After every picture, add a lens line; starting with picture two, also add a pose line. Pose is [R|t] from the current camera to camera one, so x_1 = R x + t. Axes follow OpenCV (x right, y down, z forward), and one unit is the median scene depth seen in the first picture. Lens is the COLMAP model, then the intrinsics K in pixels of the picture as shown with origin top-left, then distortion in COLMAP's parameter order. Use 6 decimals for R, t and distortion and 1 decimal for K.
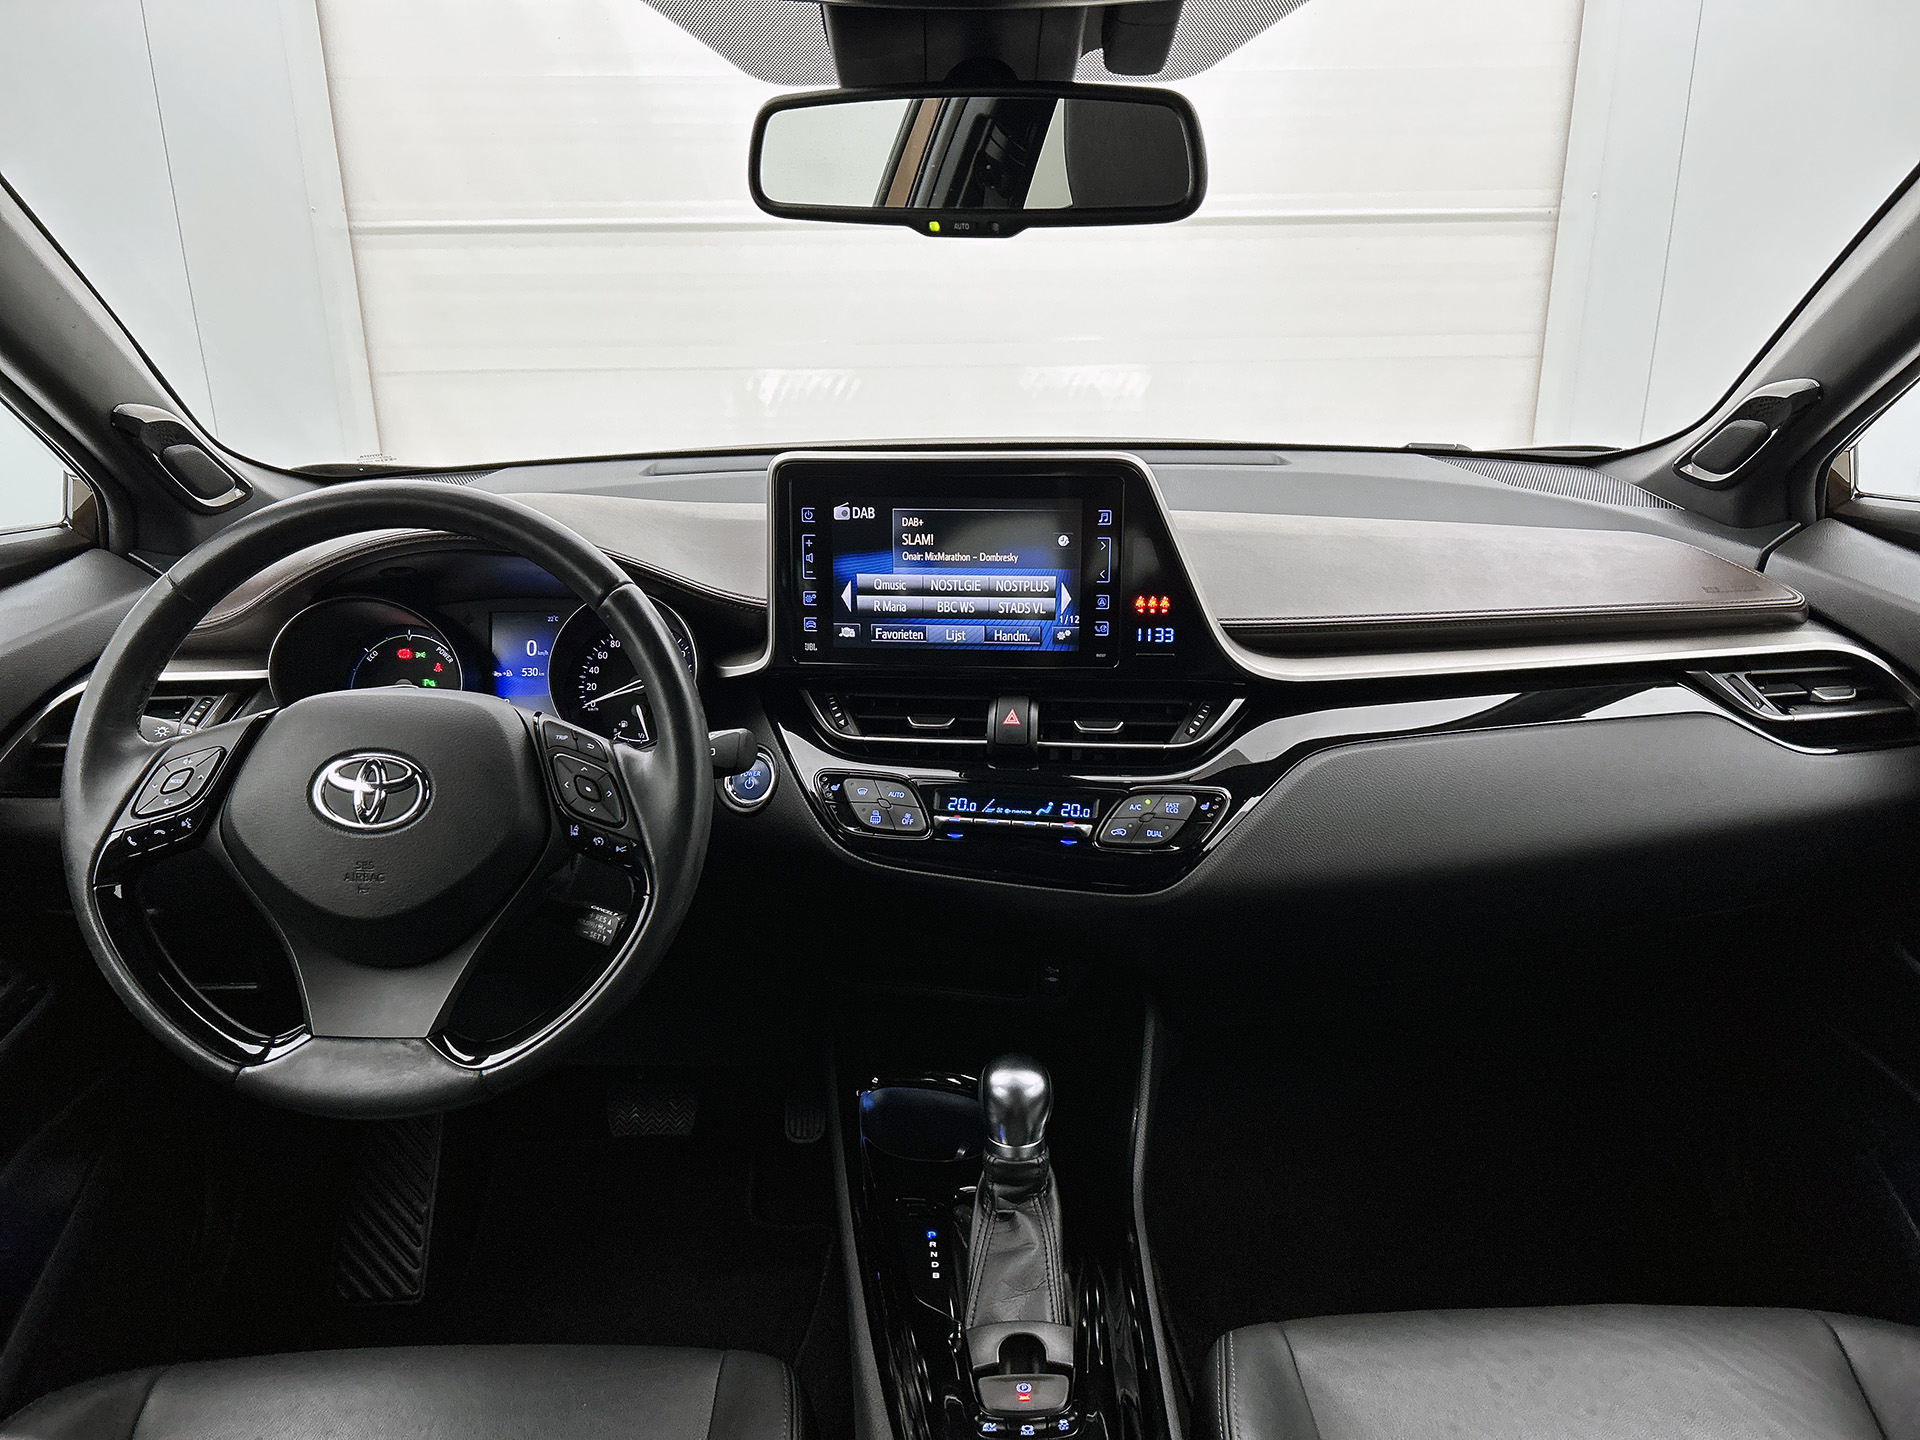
lens RADIAL K [[1431.1, 0, 960.0], [0, 1431.1, 720.0], [0, 0, 1]] dist [0.029162, -0.001566]
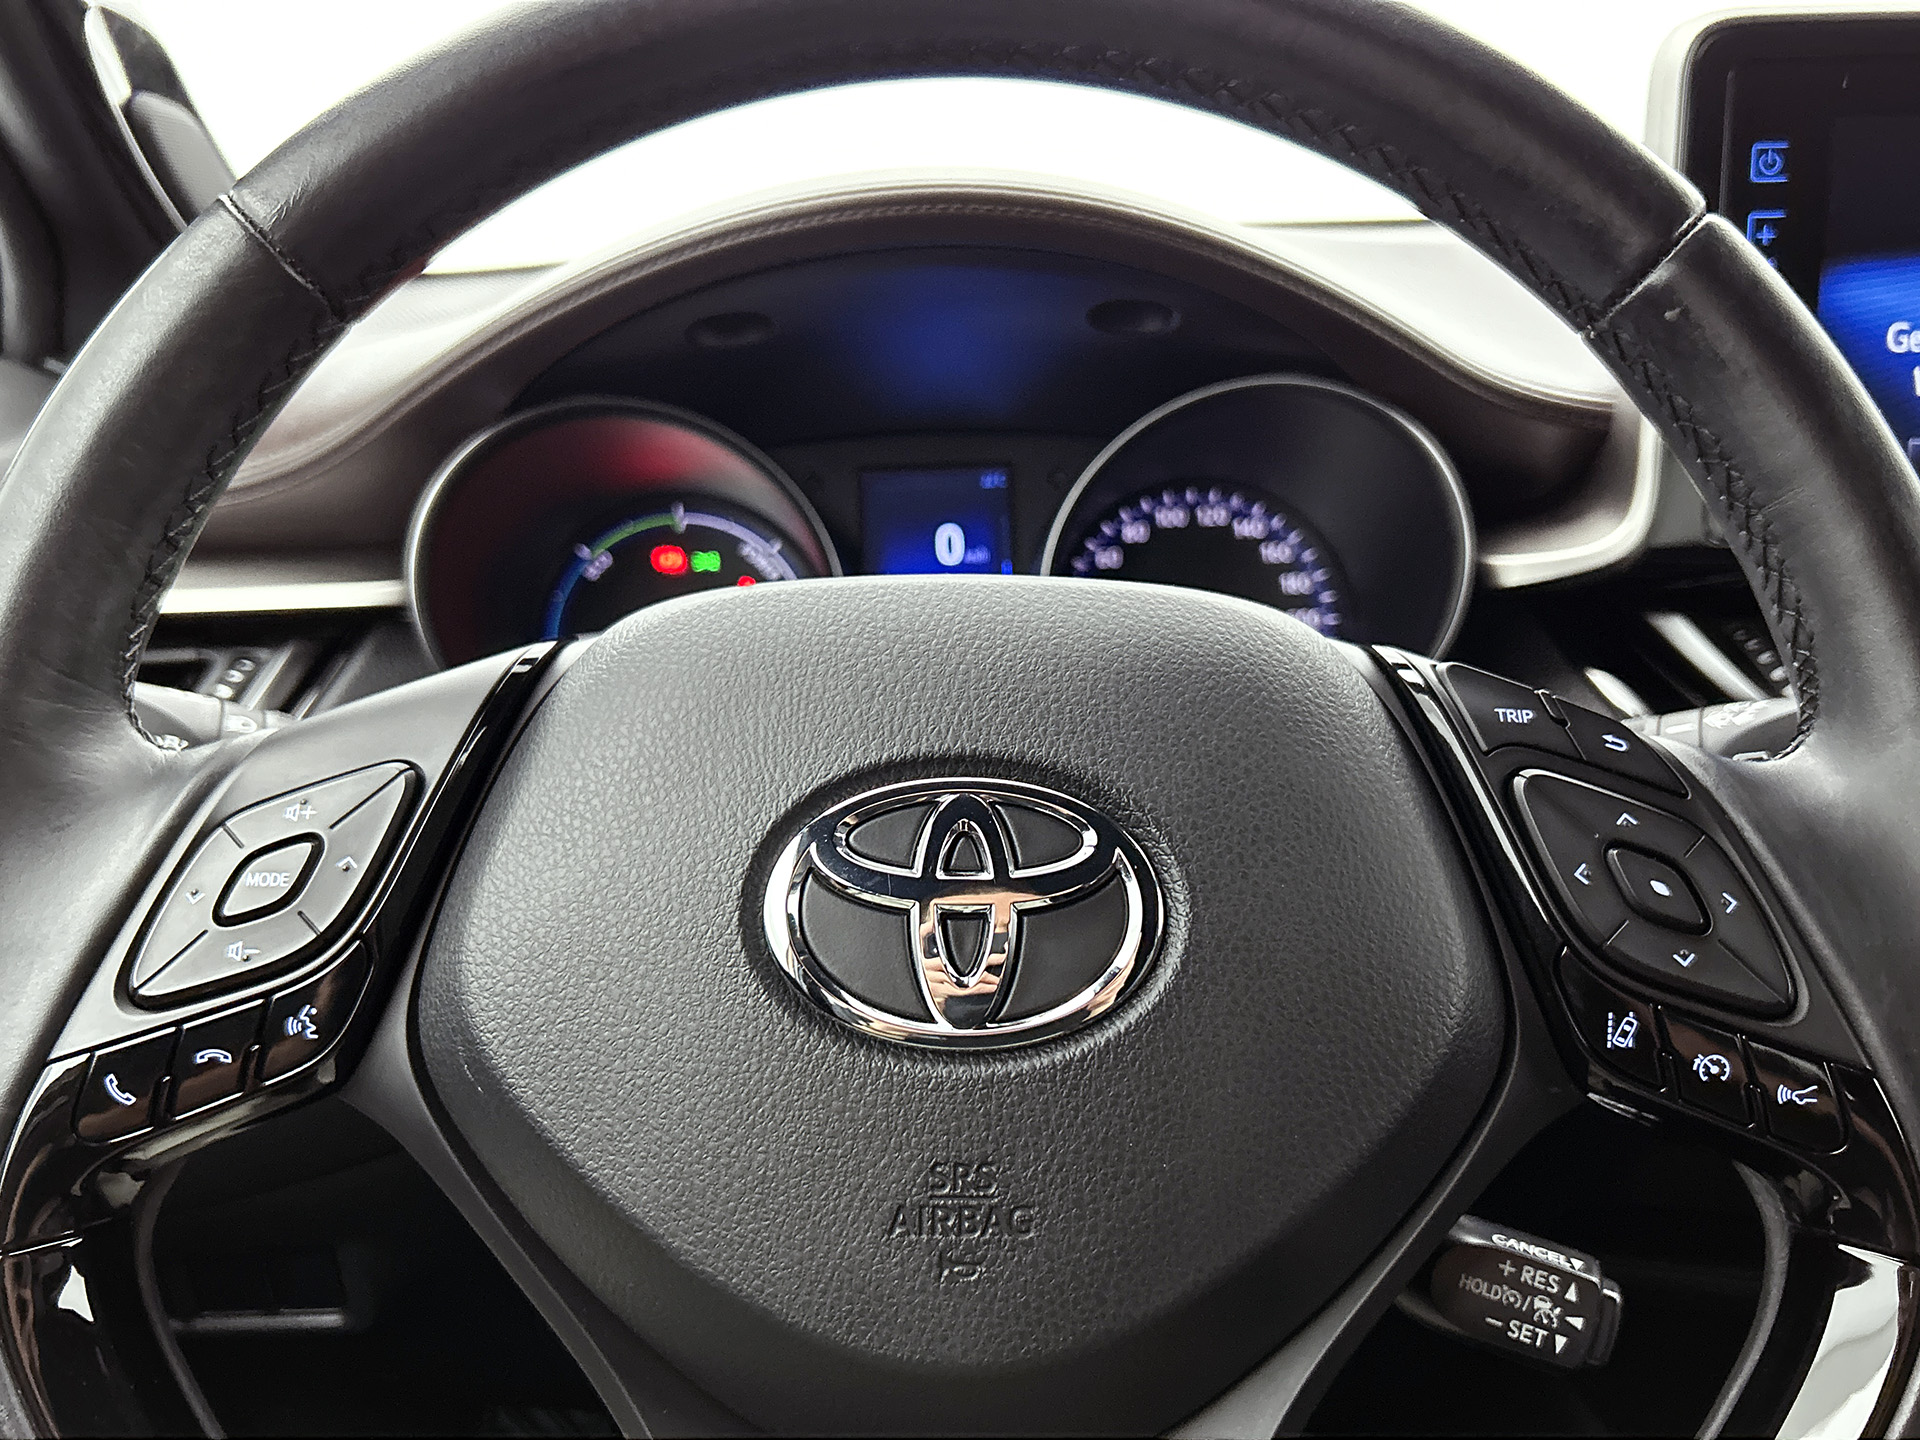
lens RADIAL K [[1600.7, 0, 960.0], [0, 1600.7, 720.0], [0, 0, 1]] dist [0.006663, 0.001165]
pose [[0.999743, -0.011332, 0.019621, -0.404602], [0.011660, 0.999793, -0.016675, 0.016665], [-0.019428, 0.016900, 0.999668, 0.664638]]
